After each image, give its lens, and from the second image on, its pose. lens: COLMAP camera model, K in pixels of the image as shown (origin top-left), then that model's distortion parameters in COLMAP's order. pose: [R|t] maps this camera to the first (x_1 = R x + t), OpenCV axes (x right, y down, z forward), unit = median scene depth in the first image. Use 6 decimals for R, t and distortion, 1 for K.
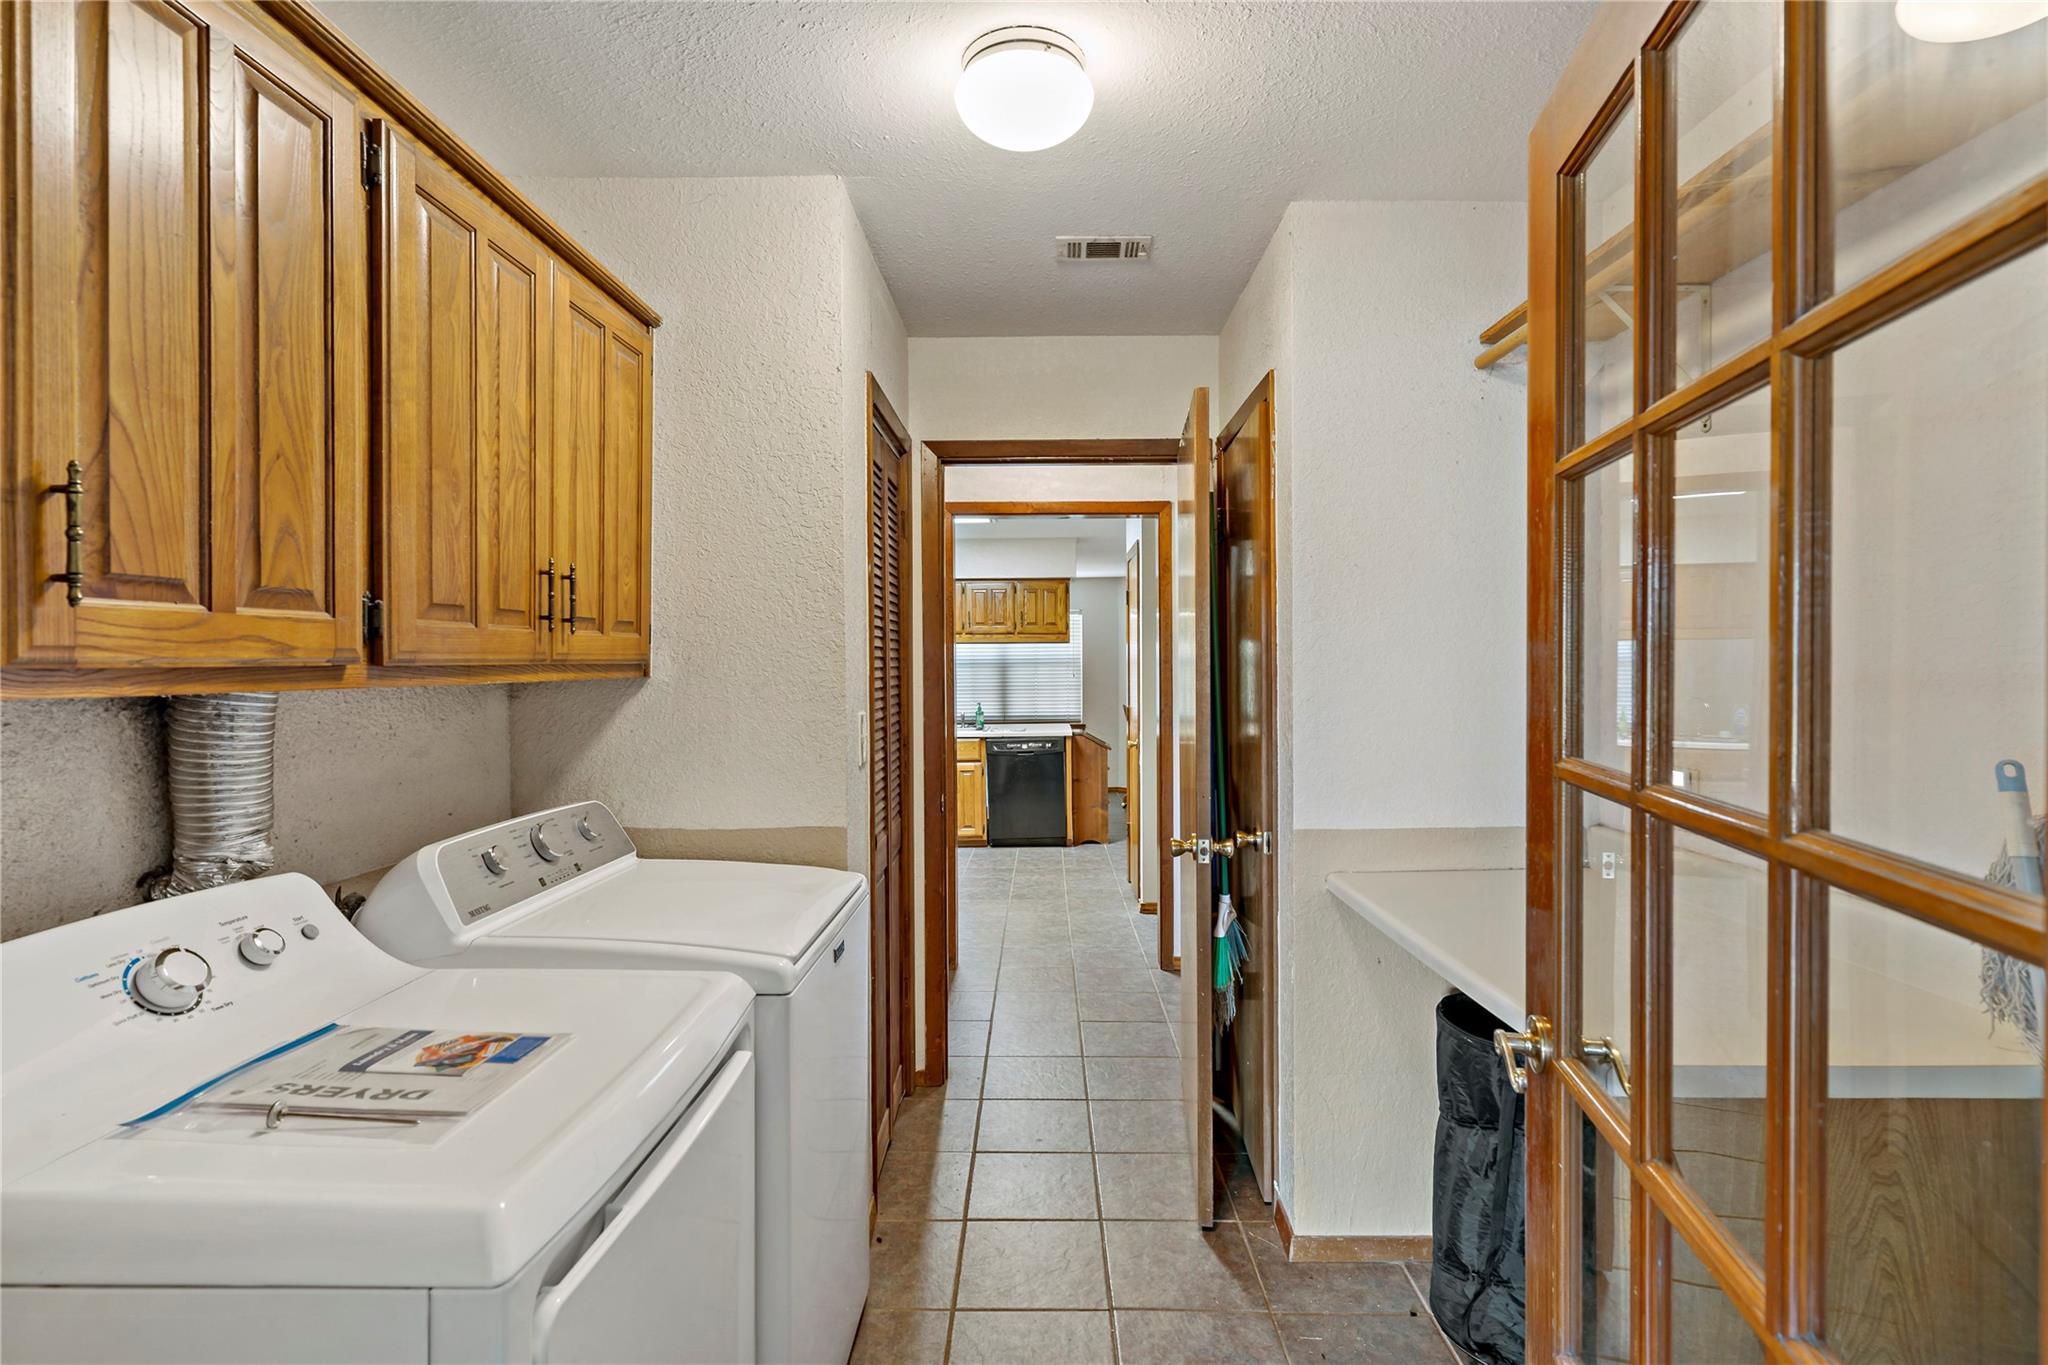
lens RADIAL K [[984.4, 0, 1025.8], [0, 984.4, 676.3], [0, 0, 1]] dist [0.001141, -0.001201]
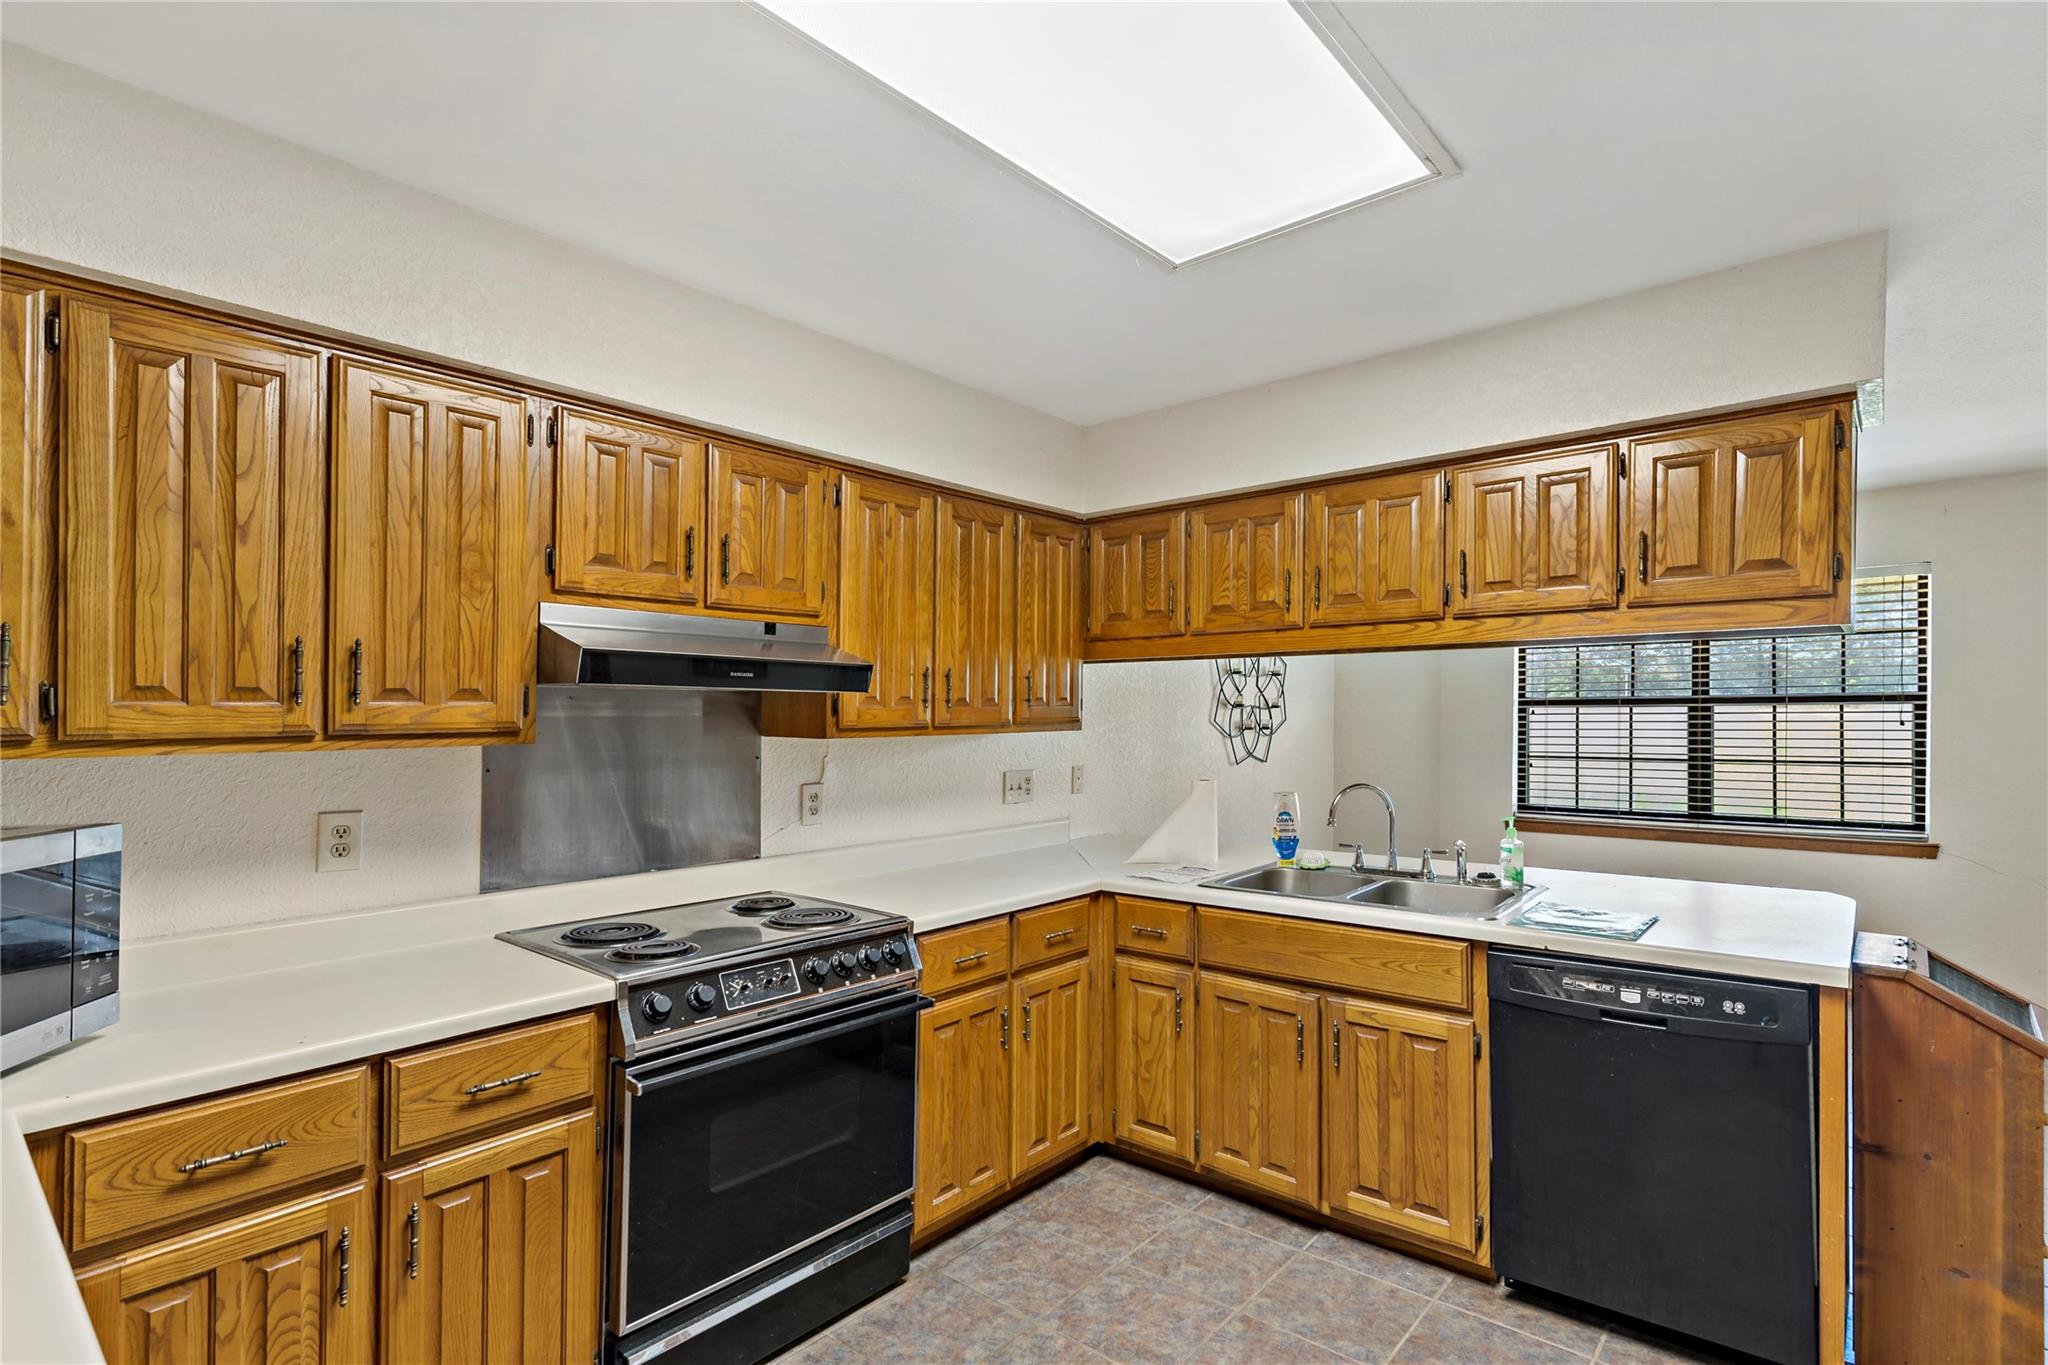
lens RADIAL K [[984.4, 0, 1009.3], [0, 984.4, 720.9], [0, 0, 1]] dist [0.001141, -0.001201]
pose [[0.768831, 0.006976, -0.639413, 0.040033], [-0.009288, 0.999957, -0.000258, -0.005542], [0.639384, 0.006138, 0.768863, 0.639569]]
